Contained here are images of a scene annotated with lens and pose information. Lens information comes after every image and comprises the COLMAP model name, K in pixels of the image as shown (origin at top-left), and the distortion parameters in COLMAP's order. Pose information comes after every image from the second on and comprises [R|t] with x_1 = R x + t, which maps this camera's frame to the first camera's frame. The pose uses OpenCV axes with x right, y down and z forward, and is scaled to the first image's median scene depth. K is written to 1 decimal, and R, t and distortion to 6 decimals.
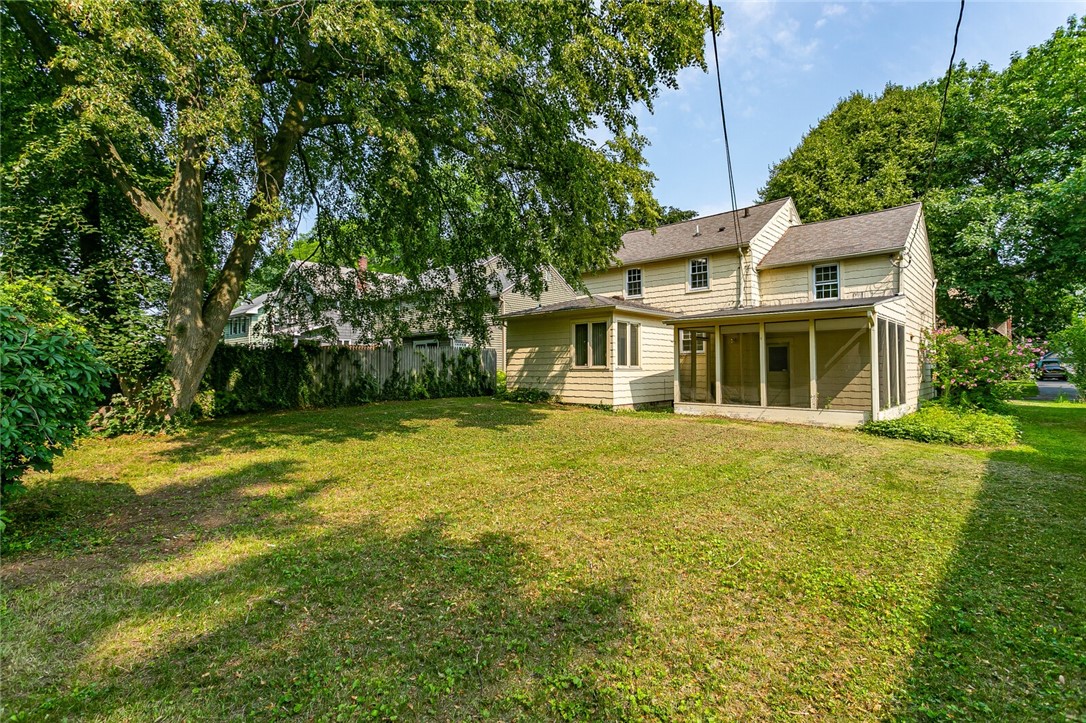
lens RADIAL K [[510.1, 0, 542.9], [0, 510.1, 361.9], [0, 0, 1]] dist [-0.001035, 0.002480]
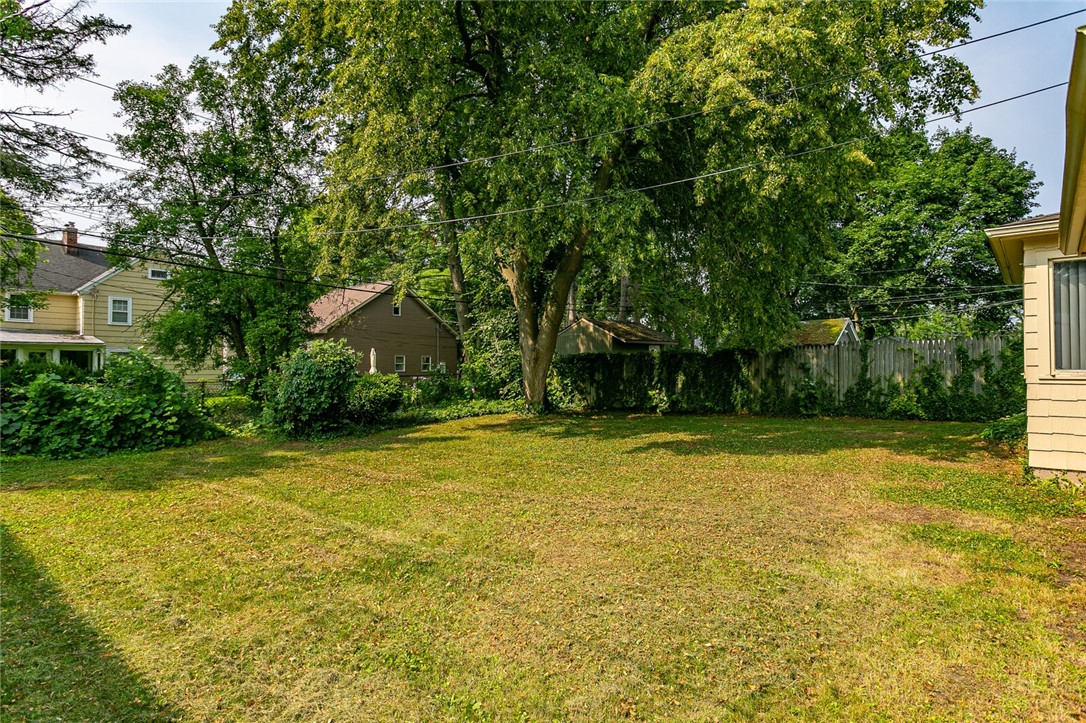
lens RADIAL K [[583.5, 0, 543.1], [0, 583.5, 362.1], [0, 0, 1]] dist [-0.002100, 0.002176]
pose [[0.032300, -0.012065, -0.999405, 0.536337], [0.014814, 0.999823, -0.011591, 0.000617], [0.999368, -0.014431, 0.032473, 0.536946]]
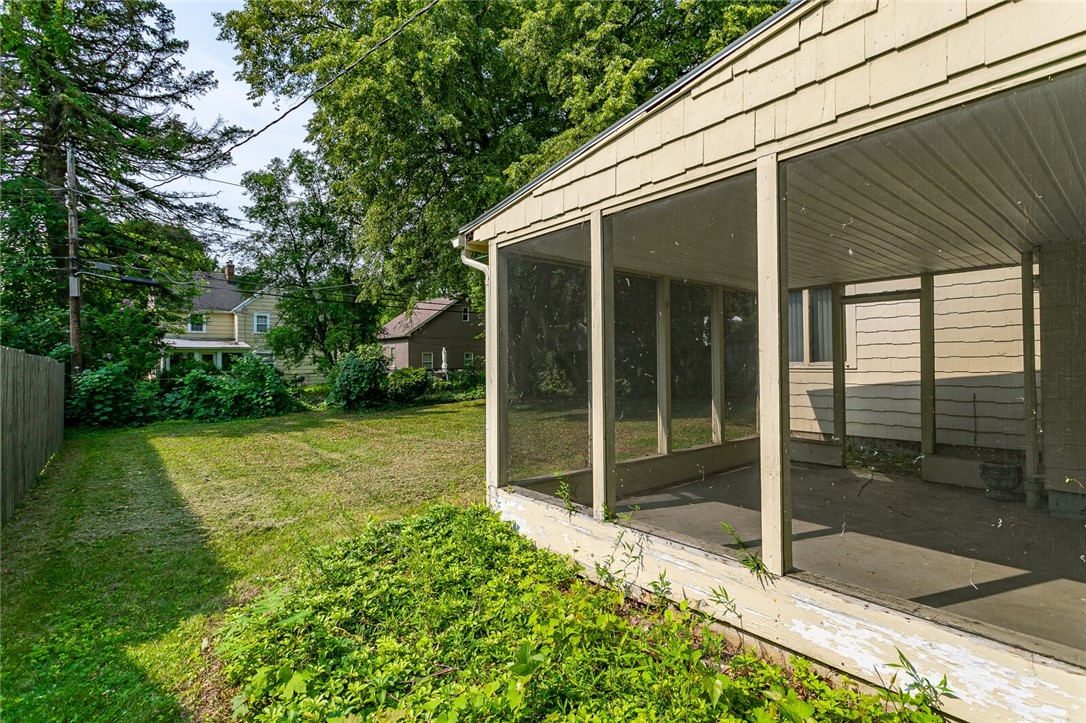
lens RADIAL K [[510.1, 0, 543.7], [0, 510.1, 361.7], [0, 0, 1]] dist [-0.001035, 0.002480]
pose [[-0.124561, -0.001032, -0.992211, 0.697335], [0.023891, 0.999706, -0.004039, 0.003017], [0.991924, -0.024208, -0.124500, 0.738038]]
